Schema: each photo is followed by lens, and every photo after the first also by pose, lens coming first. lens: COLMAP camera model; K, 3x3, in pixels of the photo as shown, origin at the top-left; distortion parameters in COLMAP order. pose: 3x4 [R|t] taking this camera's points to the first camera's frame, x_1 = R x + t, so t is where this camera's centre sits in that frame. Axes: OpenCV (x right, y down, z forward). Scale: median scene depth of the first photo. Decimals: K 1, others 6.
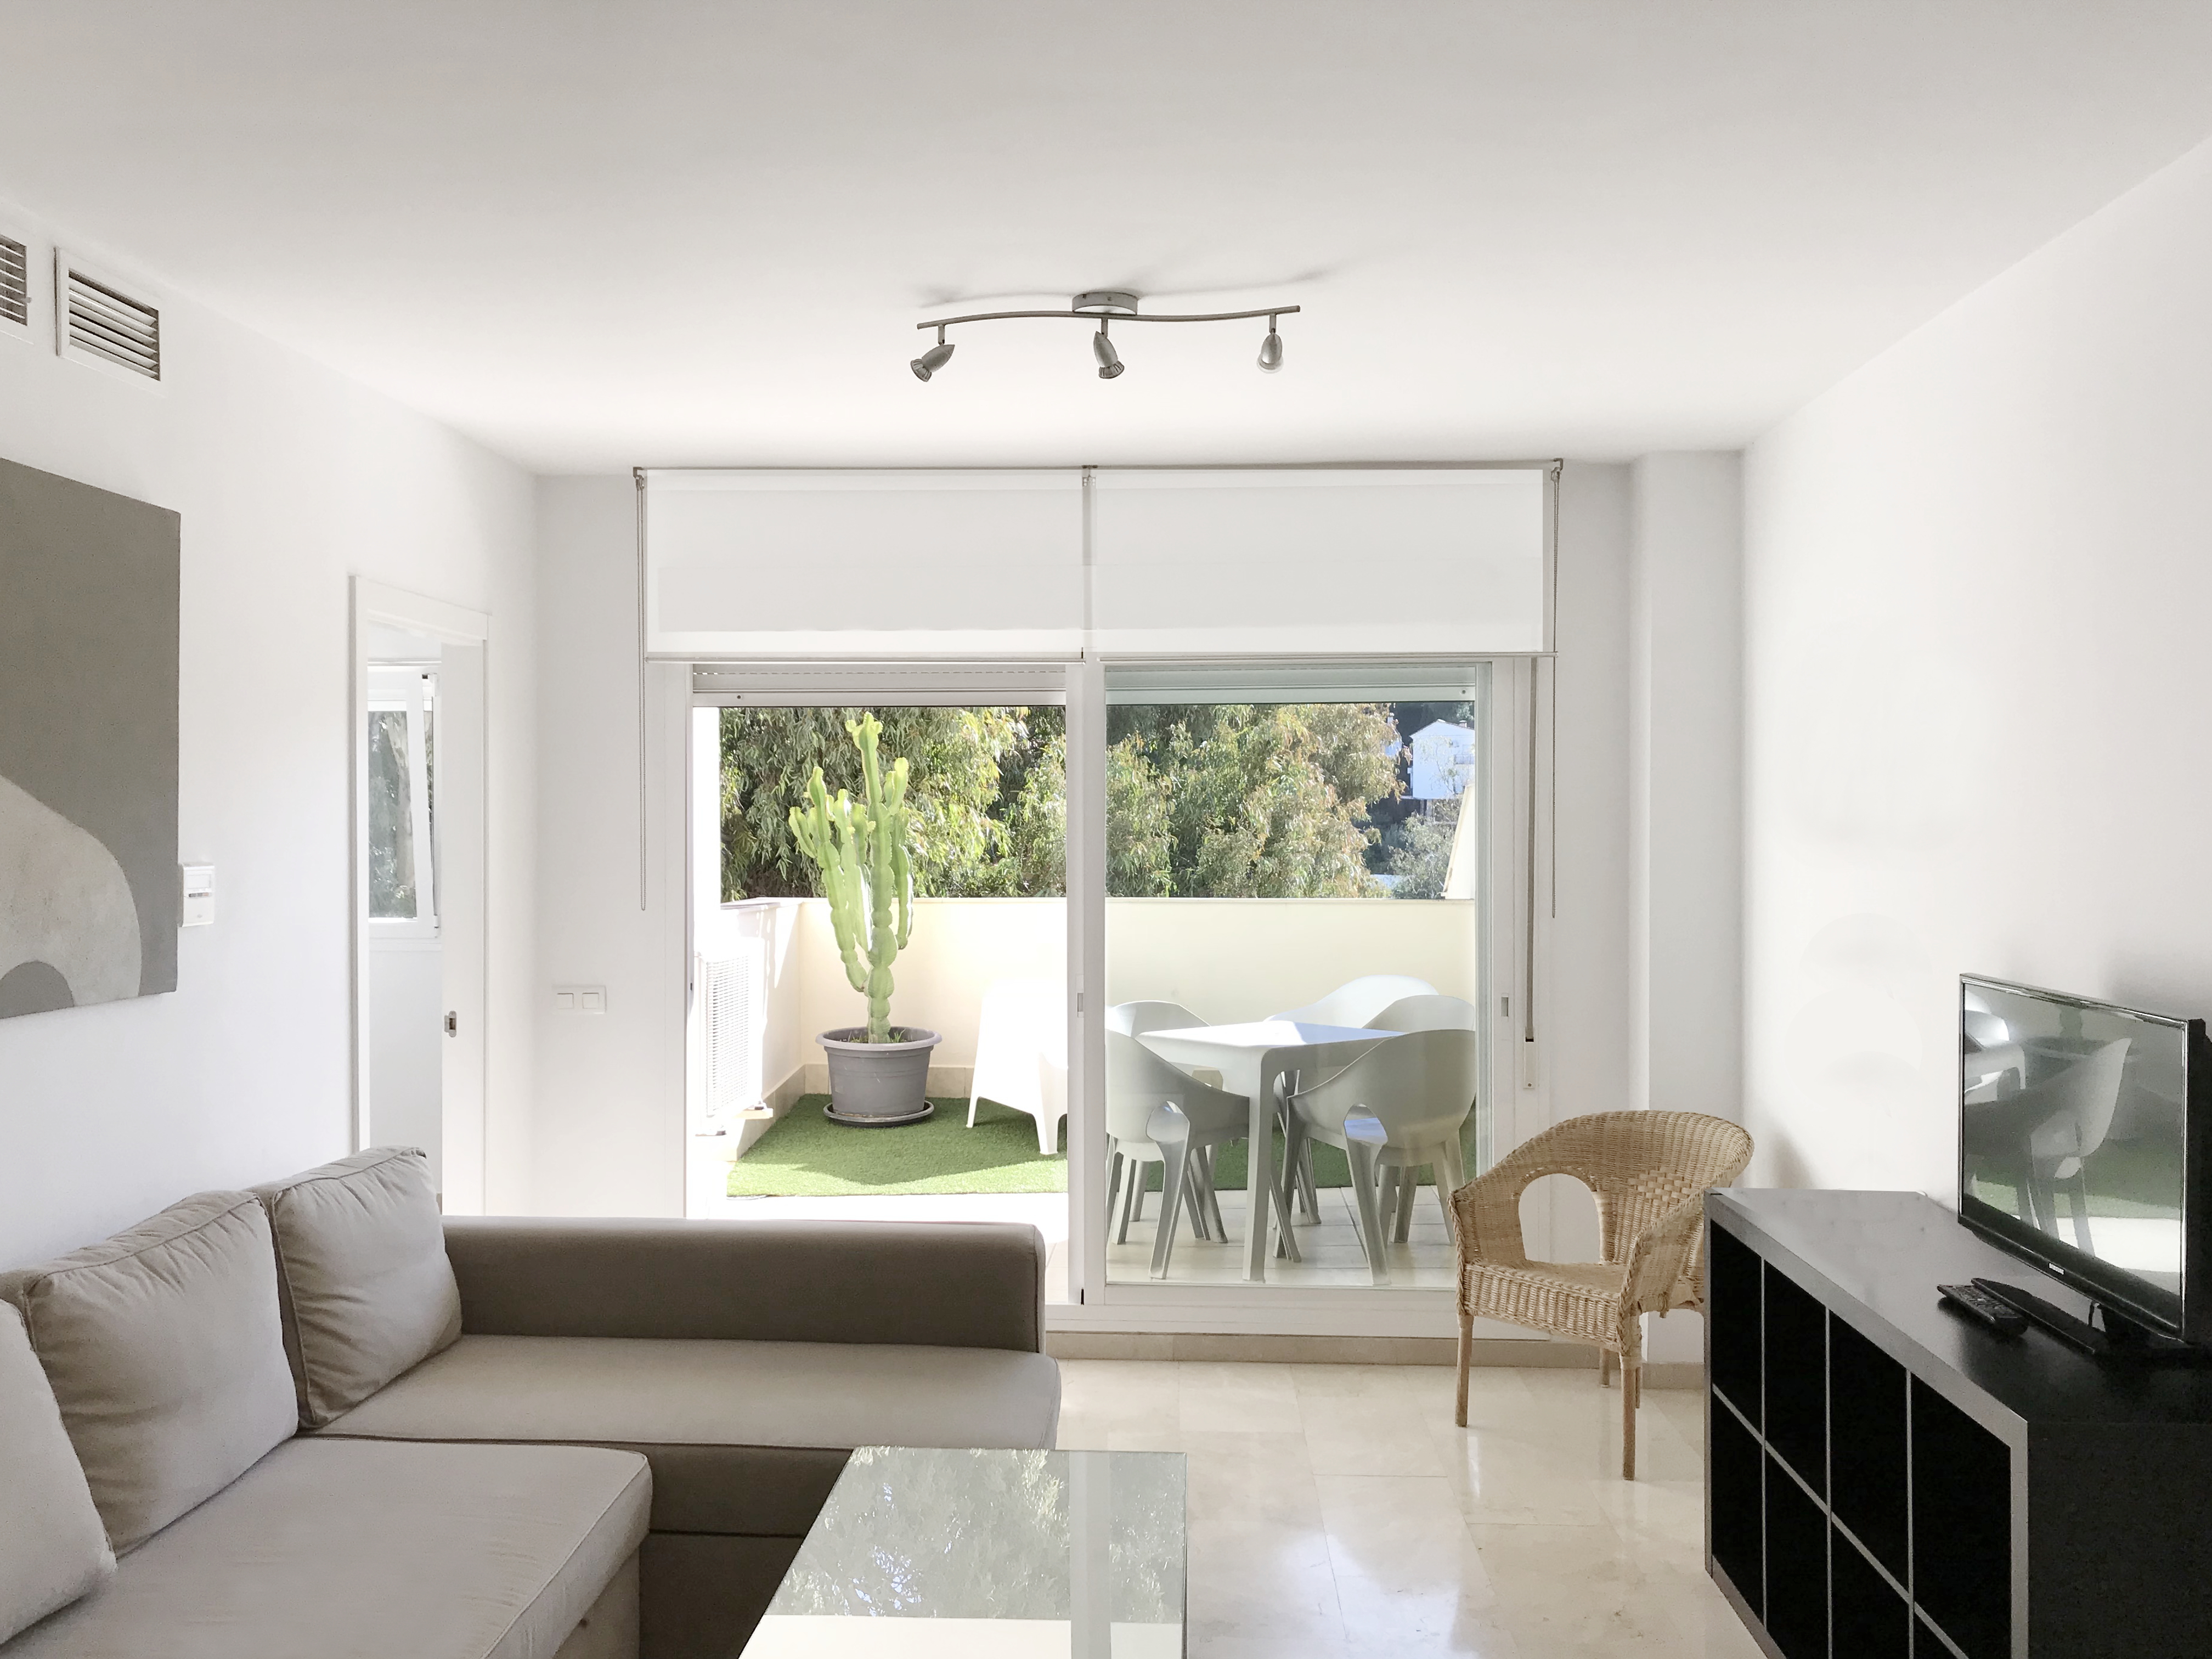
lens RADIAL K [[1797.7, 0, 1106.0], [0, 1797.7, 829.5], [0, 0, 1]] dist [-0.002544, -0.001274]
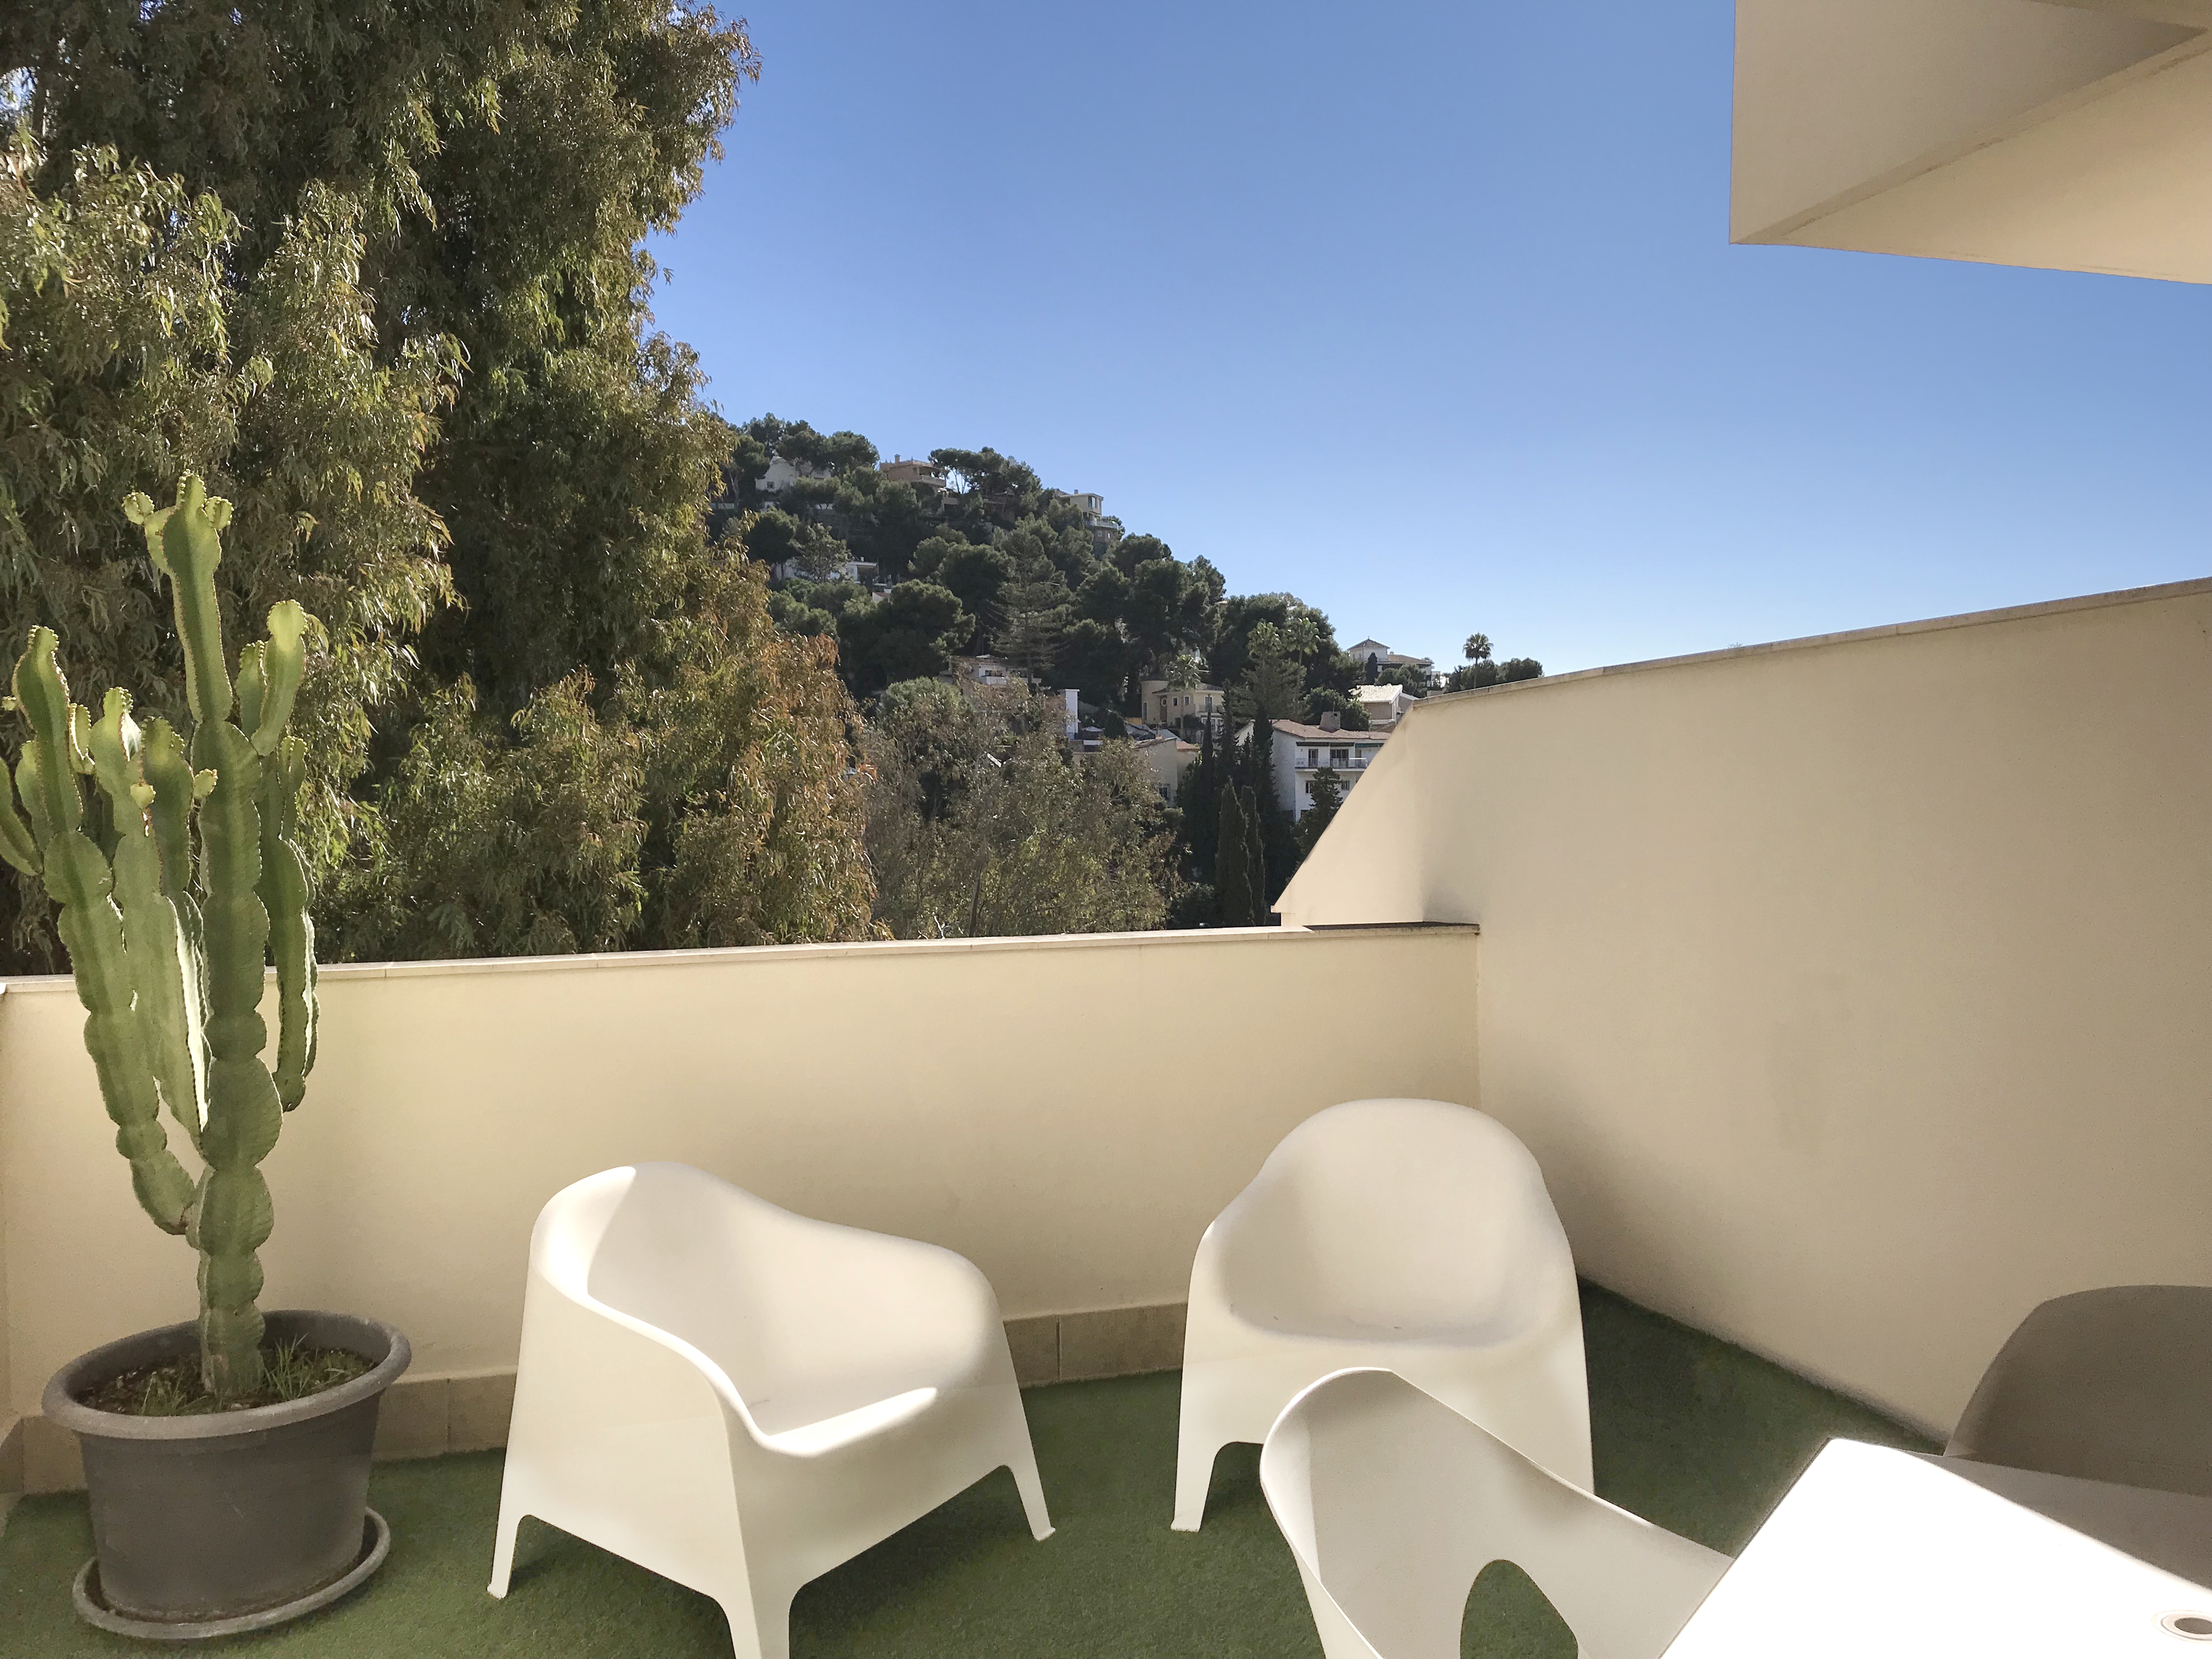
lens RADIAL K [[2262.0, 0, 1103.8], [0, 2262.0, 759.2], [0, 0, 1]] dist [-0.002540, -0.003066]
pose [[0.964440, -0.016011, 0.263816, -0.073705], [0.022070, 0.999556, -0.020020, 0.006075], [-0.263378, 0.025131, 0.964365, 0.499211]]
